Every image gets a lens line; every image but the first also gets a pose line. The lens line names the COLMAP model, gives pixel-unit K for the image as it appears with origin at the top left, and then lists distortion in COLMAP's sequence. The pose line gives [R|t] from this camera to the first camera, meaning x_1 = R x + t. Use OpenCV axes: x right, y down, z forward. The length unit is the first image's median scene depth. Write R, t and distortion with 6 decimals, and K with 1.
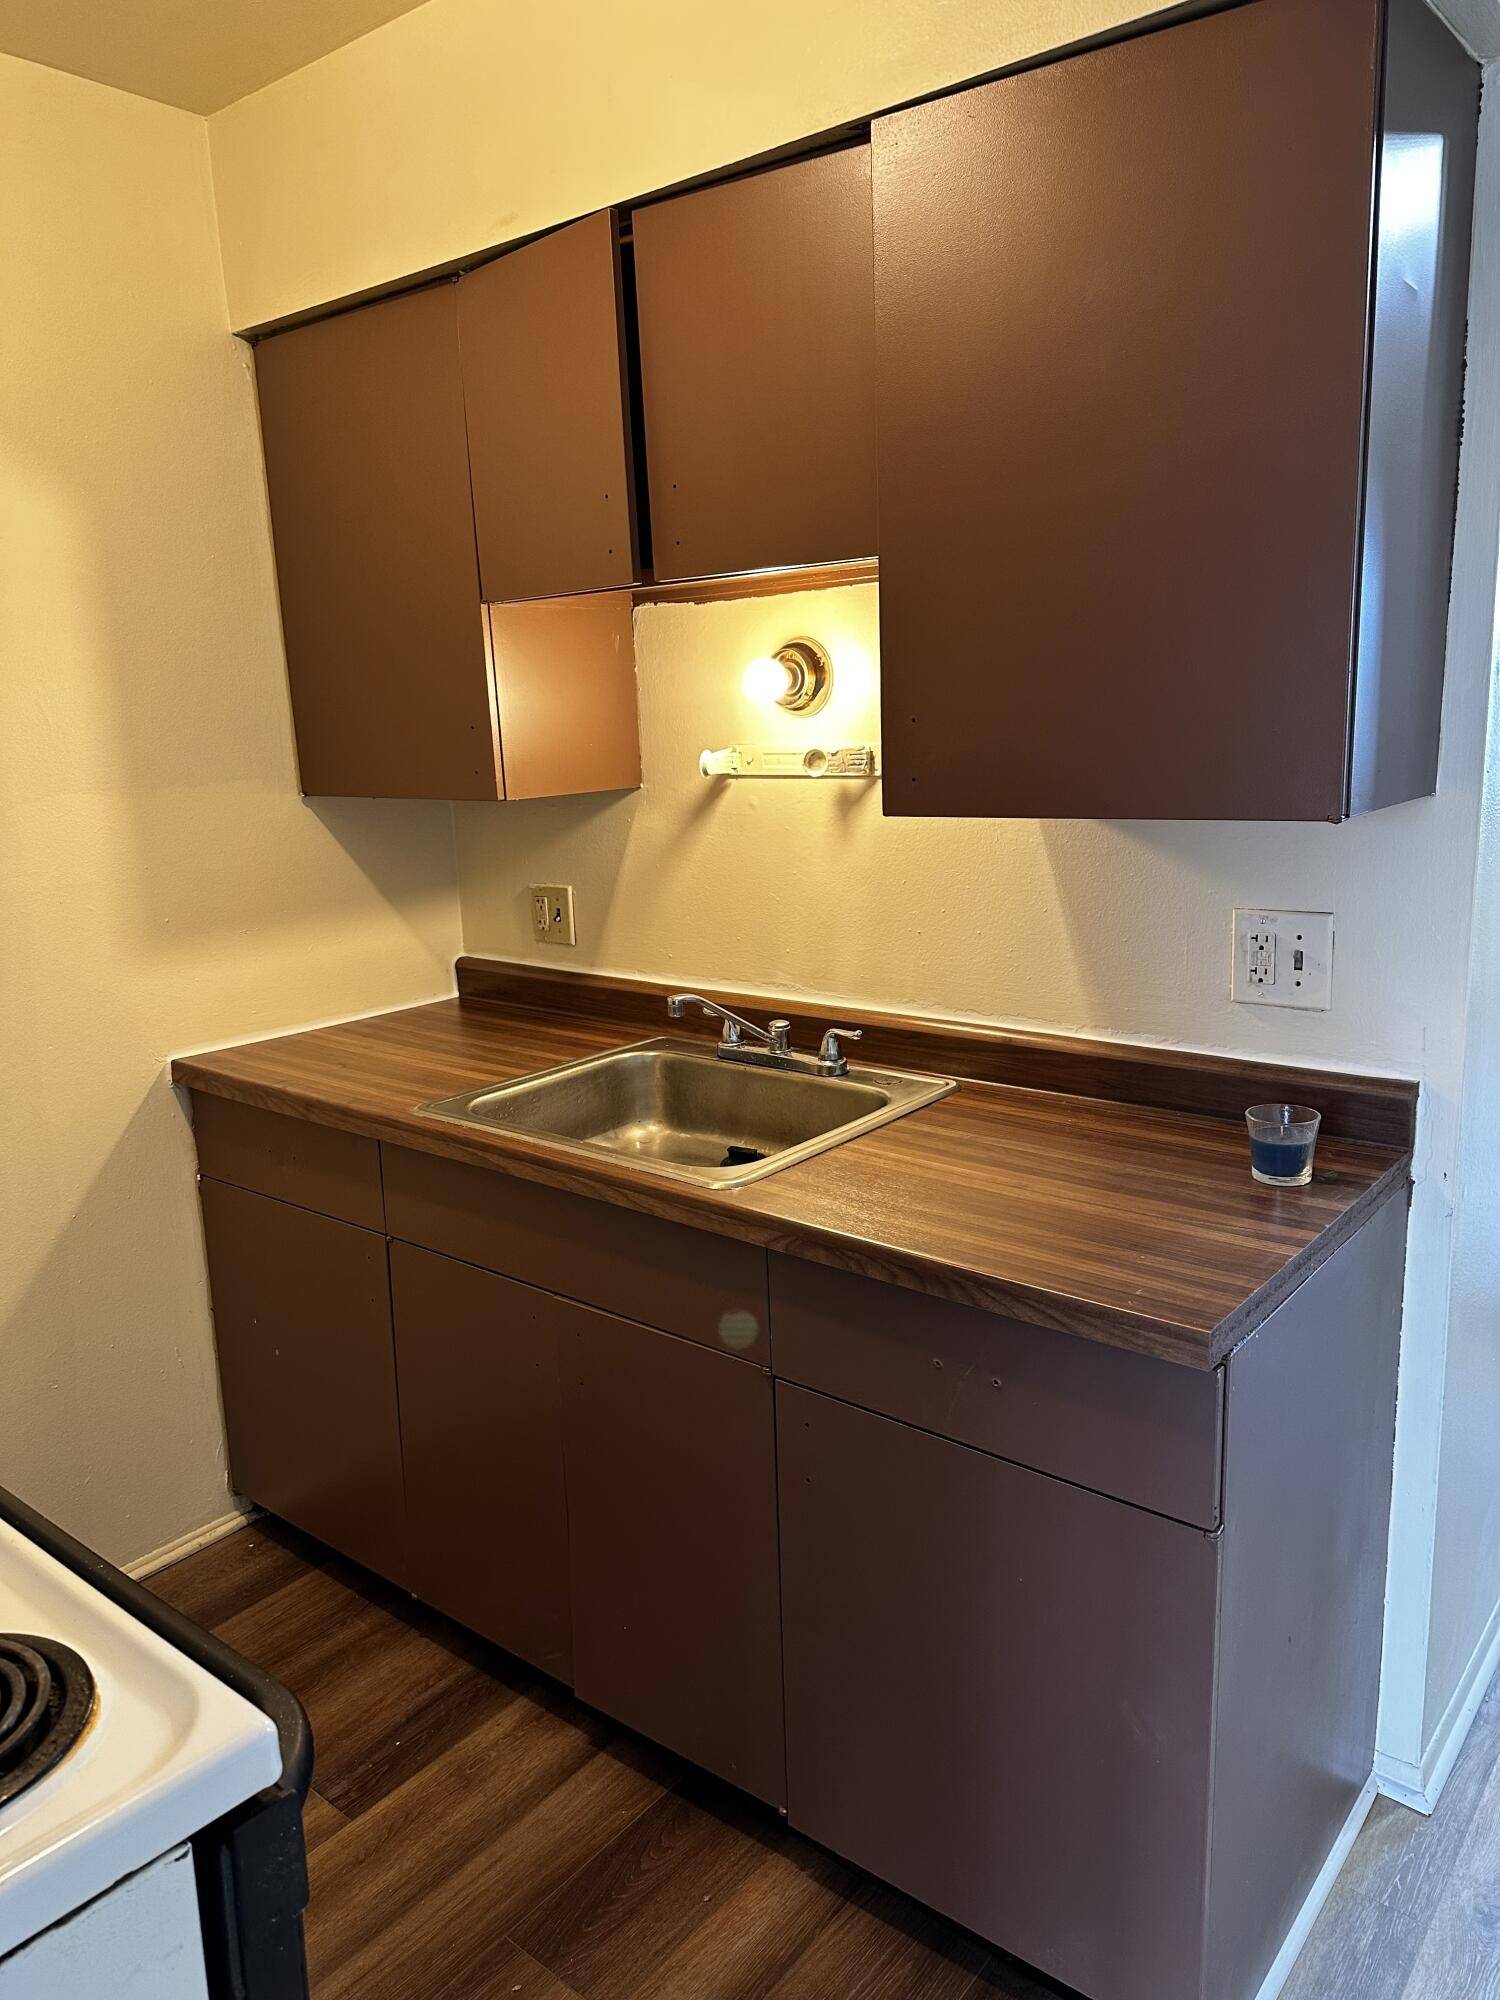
lens RADIAL K [[1413.6, 0, 750.0], [0, 1413.6, 1000.0], [0, 0, 1]] dist [-0.002236, -0.003637]
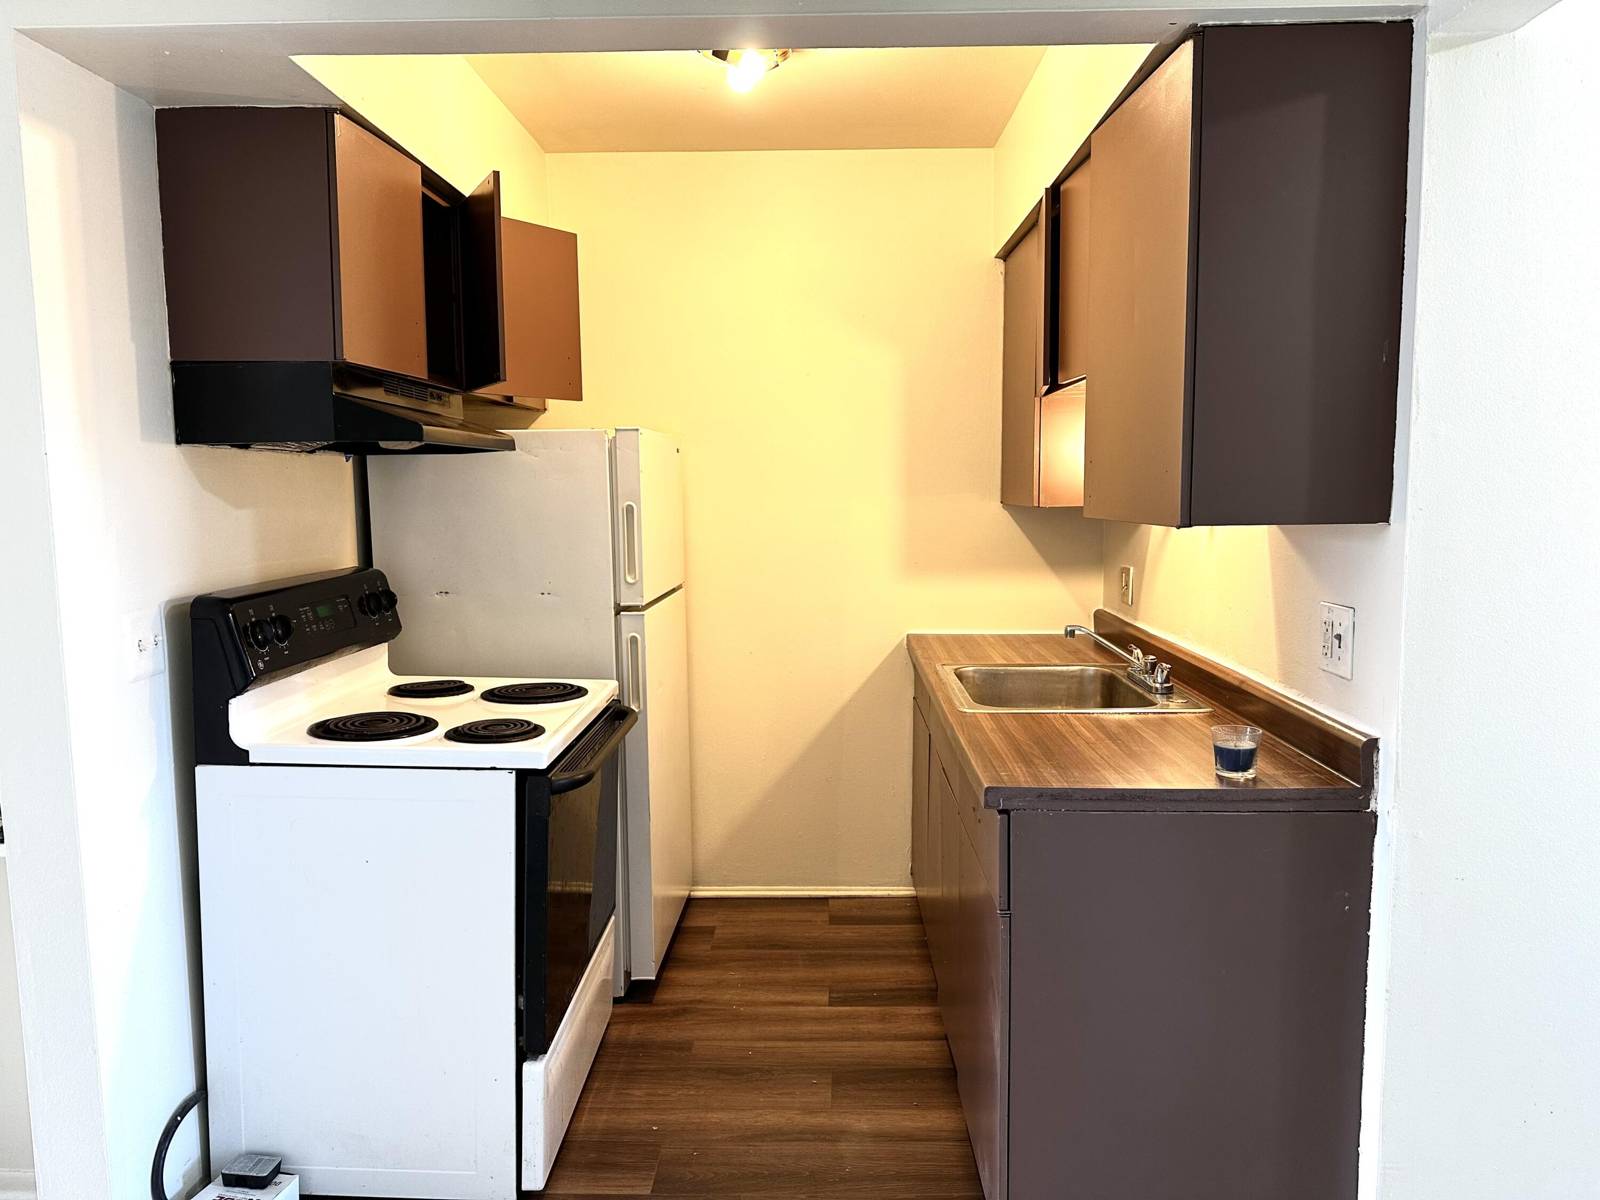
lens RADIAL K [[1130.9, 0, 800.0], [0, 1130.9, 600.0], [0, 0, 1]] dist [-0.002236, -0.003637]
pose [[0.609116, 0.115491, -0.784627, 0.836323], [-0.179295, 0.983779, 0.005615, 0.019082], [0.772549, 0.137260, 0.619942, -0.087003]]
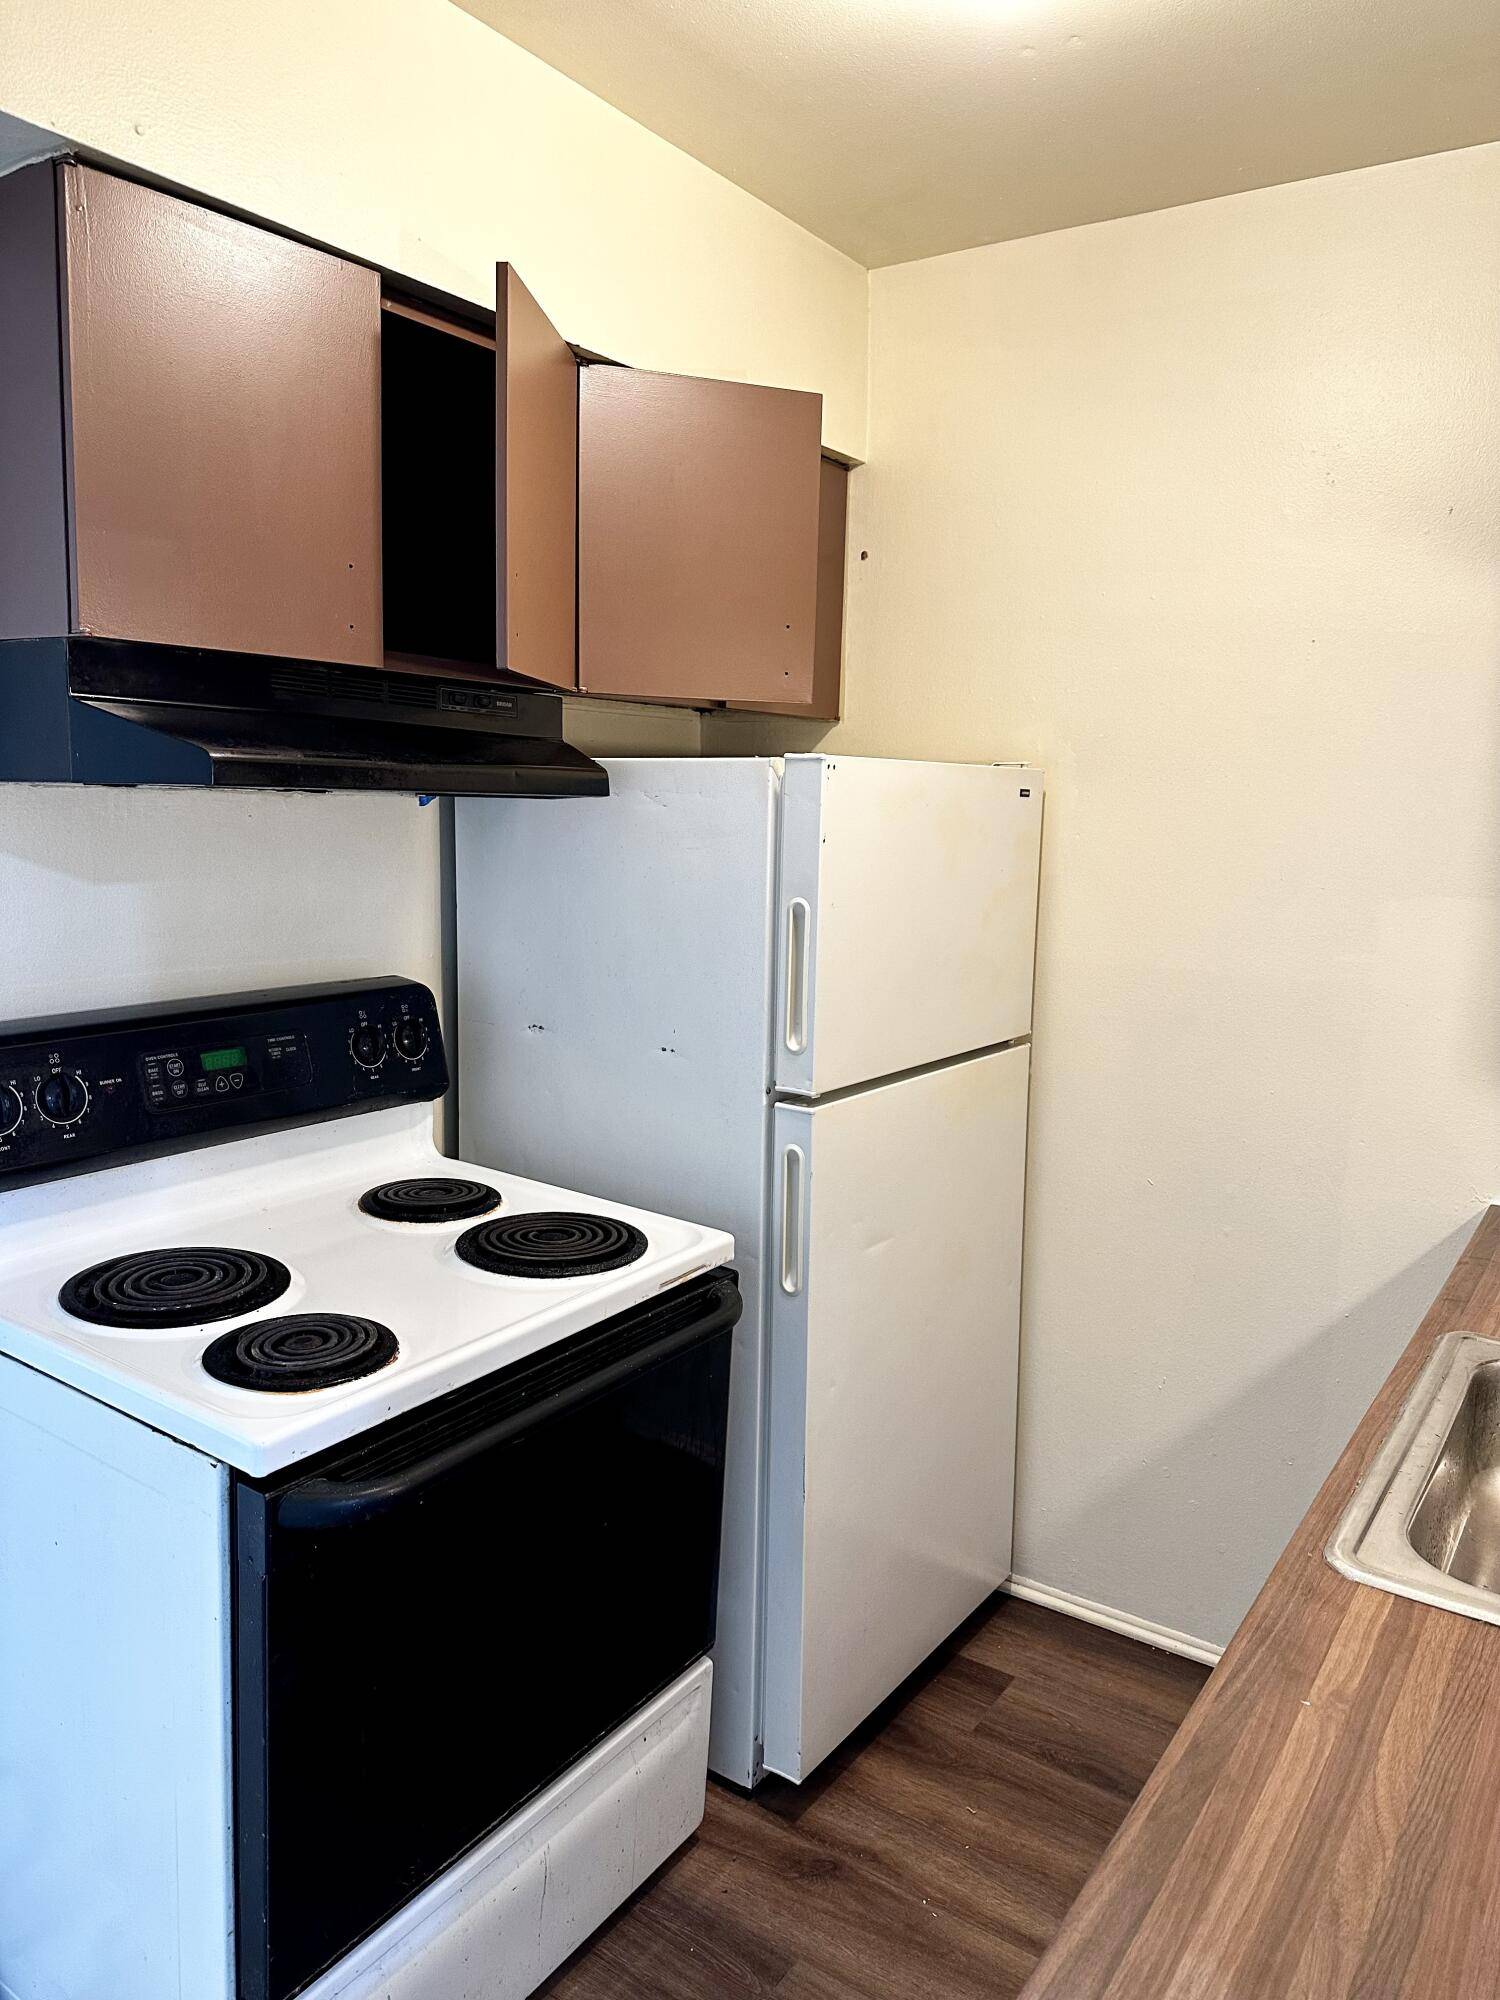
lens RADIAL K [[1397.8, 0, 750.0], [0, 1397.8, 1000.0], [0, 0, 1]] dist [0.068436, -0.085905]
pose [[0.068222, 0.179658, -0.981361, 0.485910], [-0.228537, 0.960311, 0.159917, -0.133878], [0.971142, 0.213367, 0.106572, 0.505850]]
